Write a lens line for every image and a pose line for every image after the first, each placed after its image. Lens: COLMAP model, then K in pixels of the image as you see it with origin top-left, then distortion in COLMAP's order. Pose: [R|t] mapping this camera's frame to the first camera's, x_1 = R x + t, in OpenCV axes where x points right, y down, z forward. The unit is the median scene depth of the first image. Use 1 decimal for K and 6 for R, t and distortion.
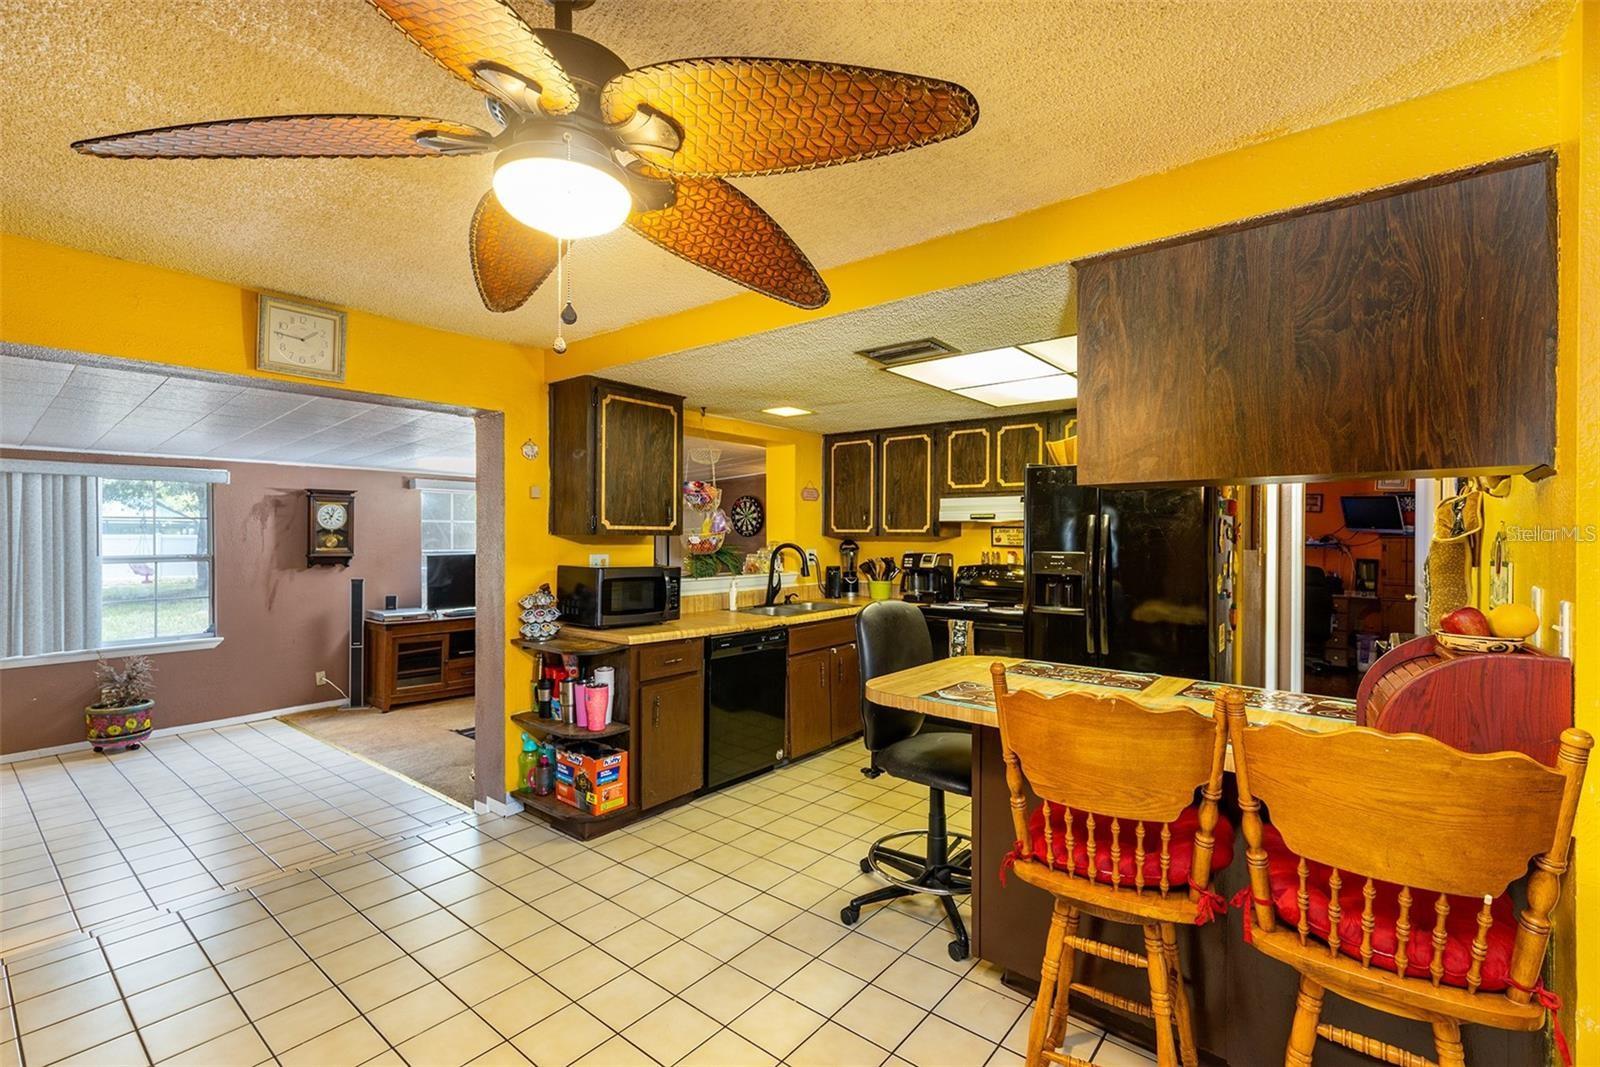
lens RADIAL K [[722.3, 0, 796.1], [0, 722.3, 542.3], [0, 0, 1]] dist [0.007469, -0.001787]
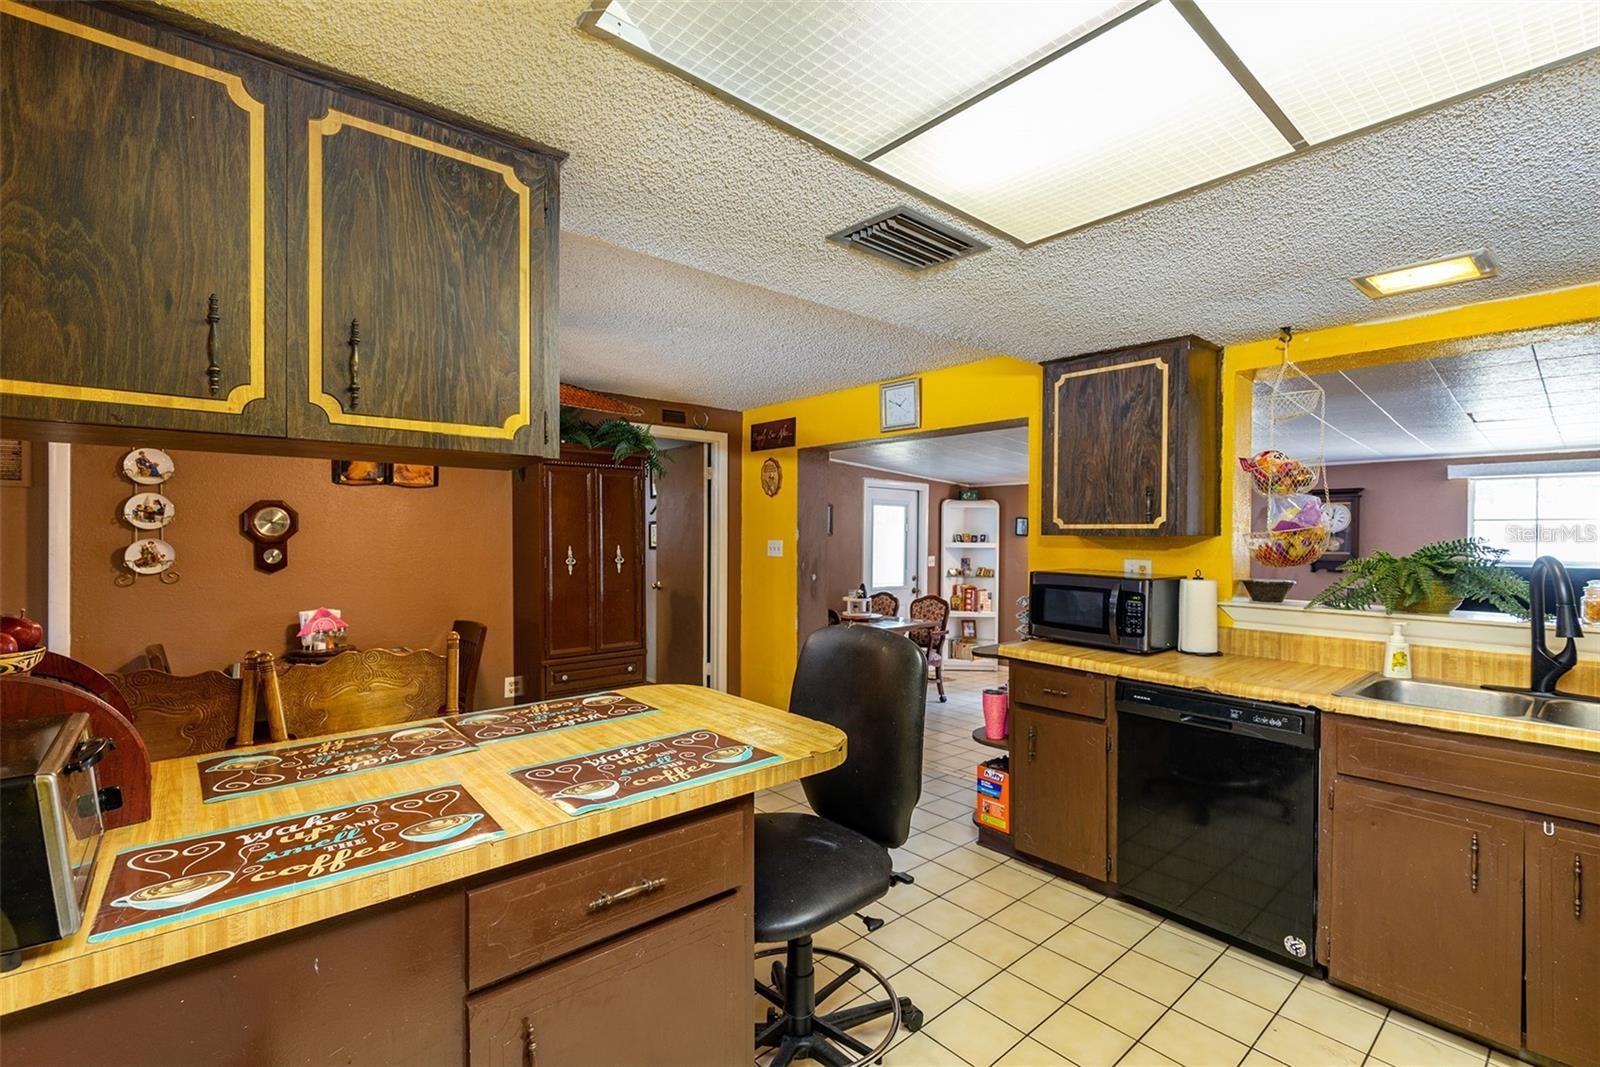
lens RADIAL K [[722.3, 0, 797.9], [0, 722.3, 539.1], [0, 0, 1]] dist [0.007469, -0.001787]
pose [[-0.169873, 0.001730, -0.985464, 0.468866], [-0.018016, 0.999826, 0.004861, -0.002636], [0.985301, 0.018580, -0.169813, 0.594317]]
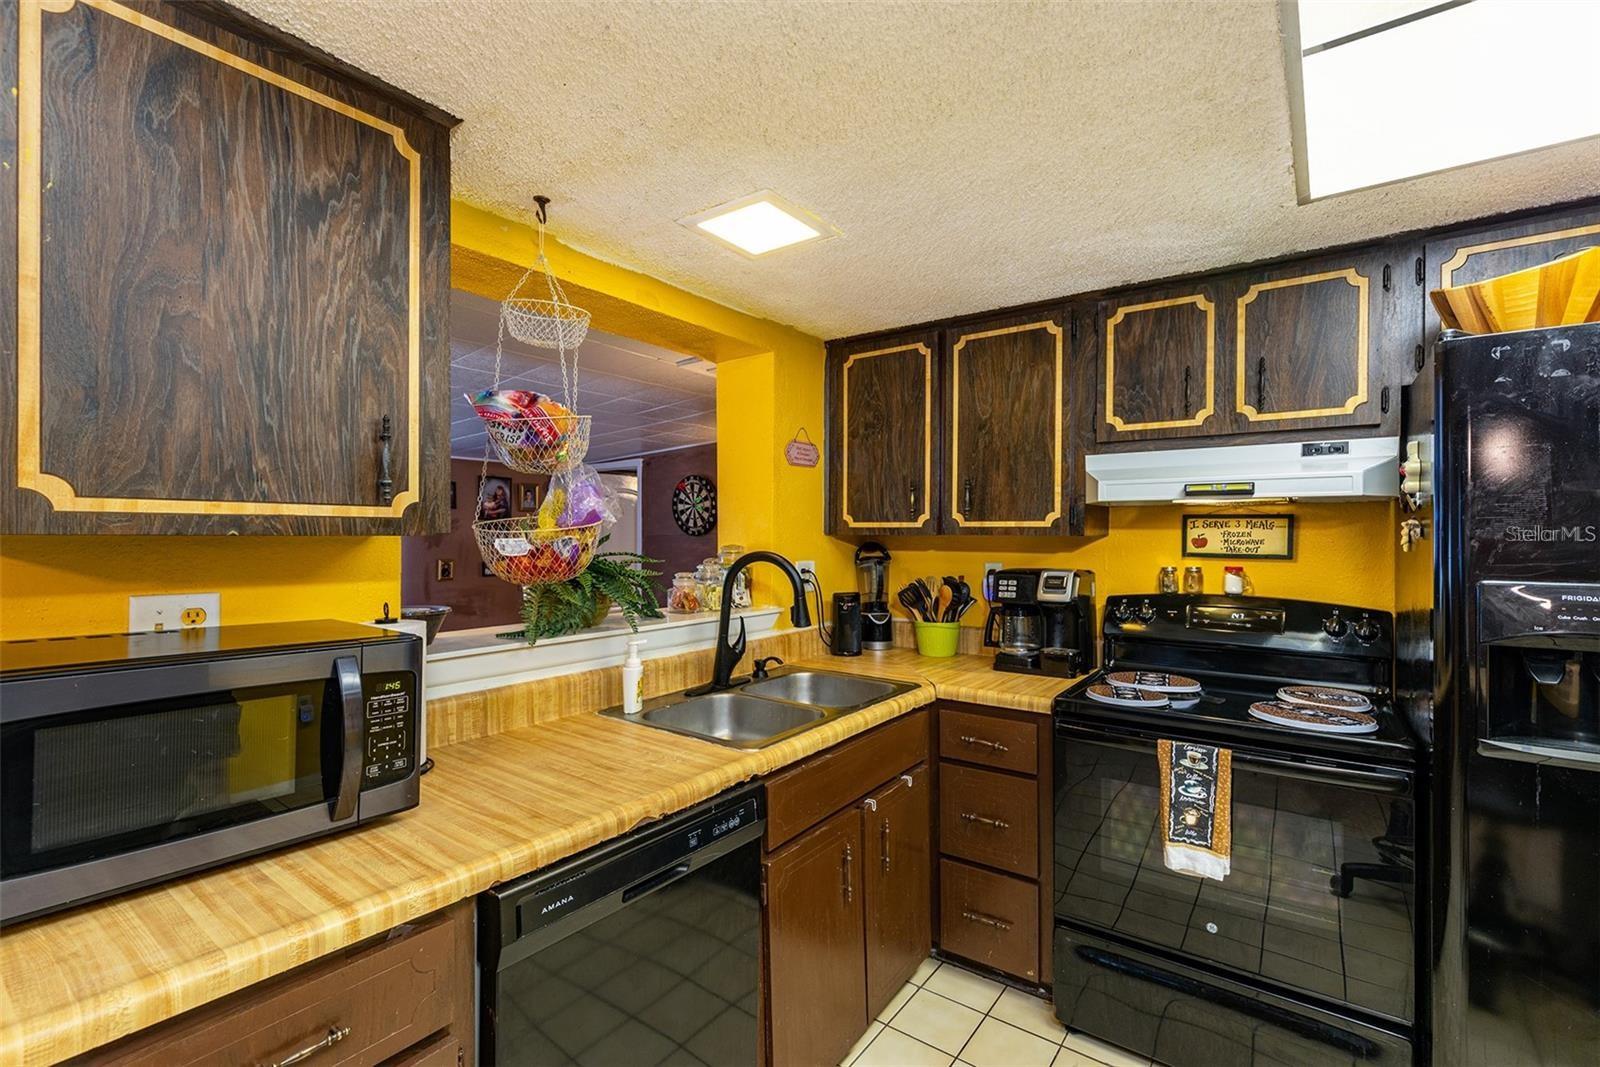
lens RADIAL K [[722.3, 0, 802.2], [0, 722.3, 537.6], [0, 0, 1]] dist [0.007469, -0.001787]
pose [[0.998397, -0.001574, 0.056576, -0.010556], [0.001809, 0.999990, -0.004111, -0.005130], [-0.056569, 0.004206, 0.998390, 0.519983]]
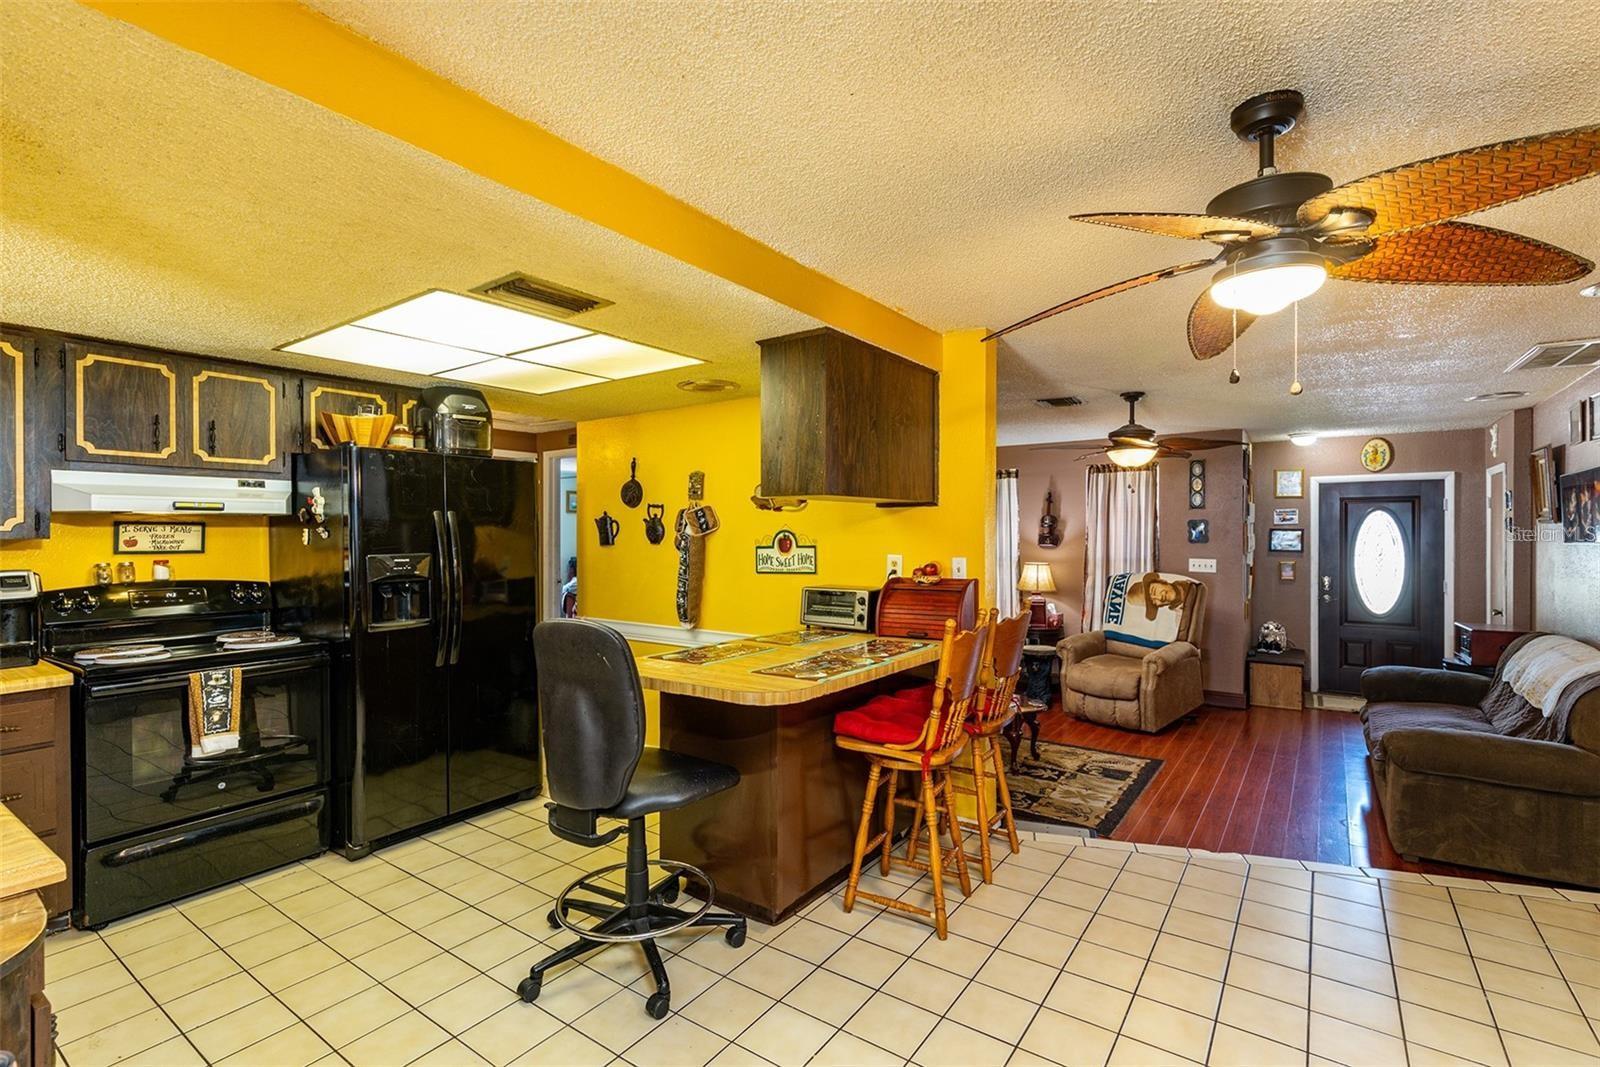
lens RADIAL K [[725.8, 0, 801.9], [0, 725.8, 539.0], [0, 0, 1]] dist [0.007509, -0.000862]
pose [[-0.069309, -0.010408, 0.997541, -0.376162], [0.015037, 0.999821, 0.011476, -0.005243], [-0.997482, 0.015795, -0.069140, 0.453942]]
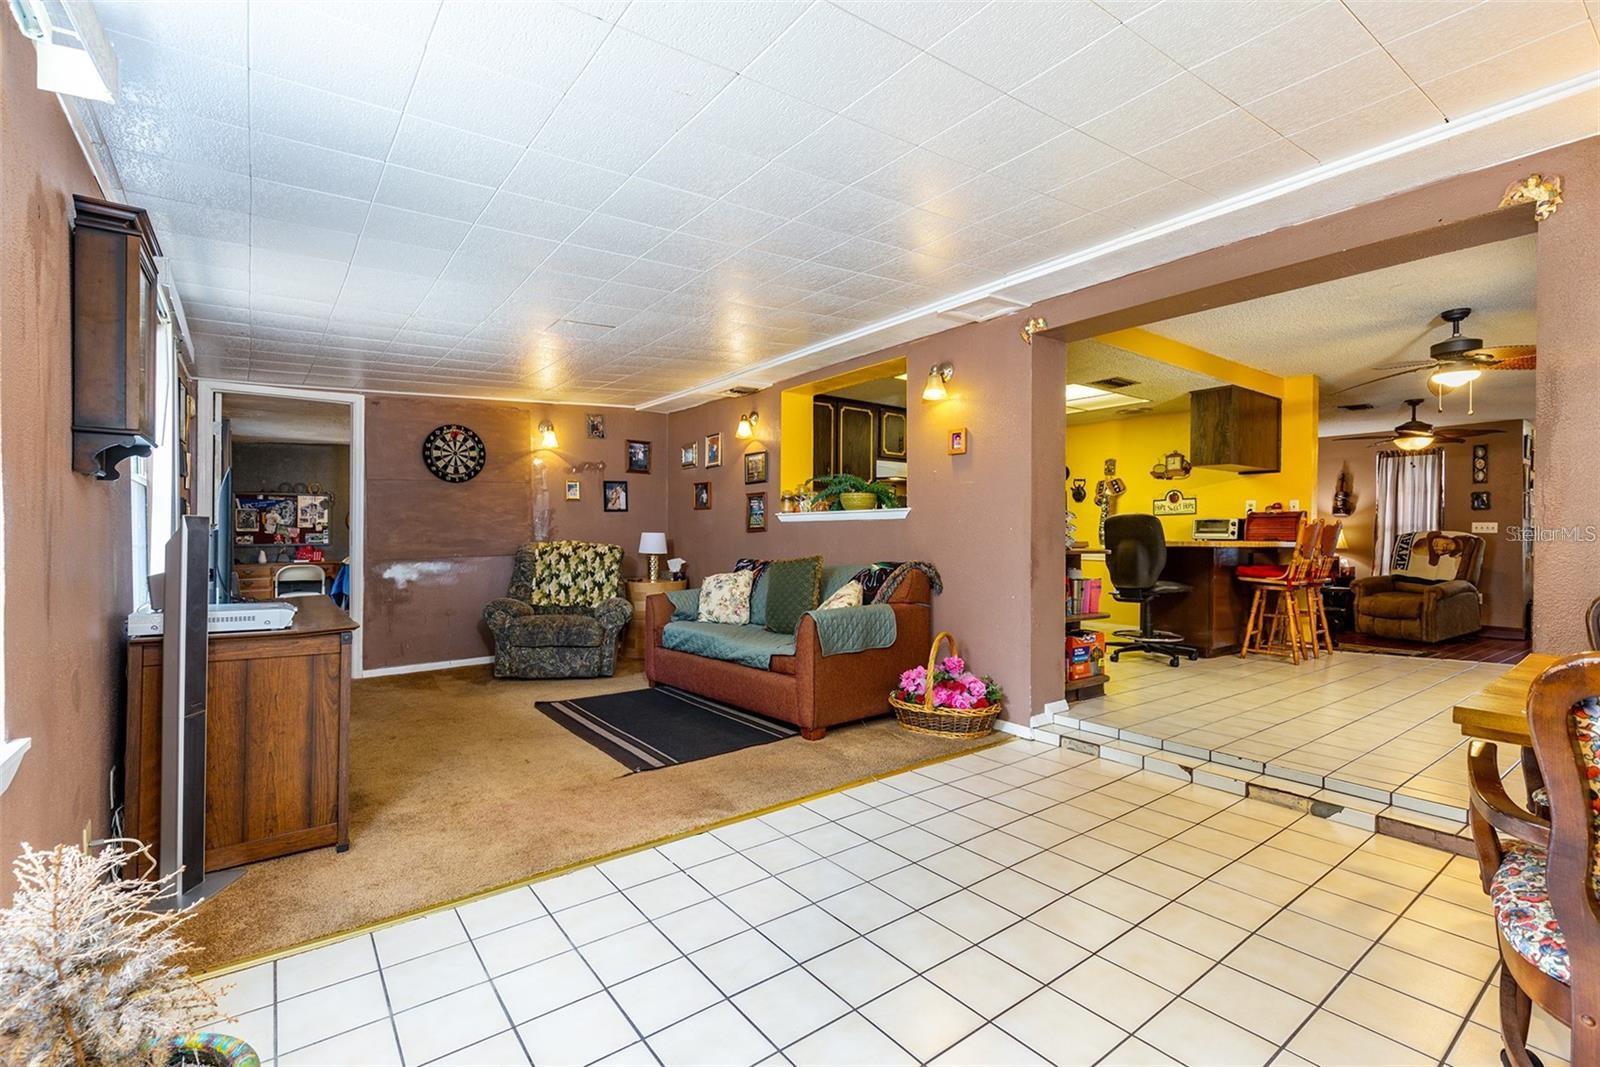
lens RADIAL K [[722.3, 0, 808.5], [0, 722.3, 537.6], [0, 0, 1]] dist [0.007469, -0.001787]
pose [[0.219509, -0.003766, 0.975603, -1.097570], [0.007658, 0.999968, 0.002137, 0.076965], [-0.975580, 0.007002, 0.219531, 0.798159]]
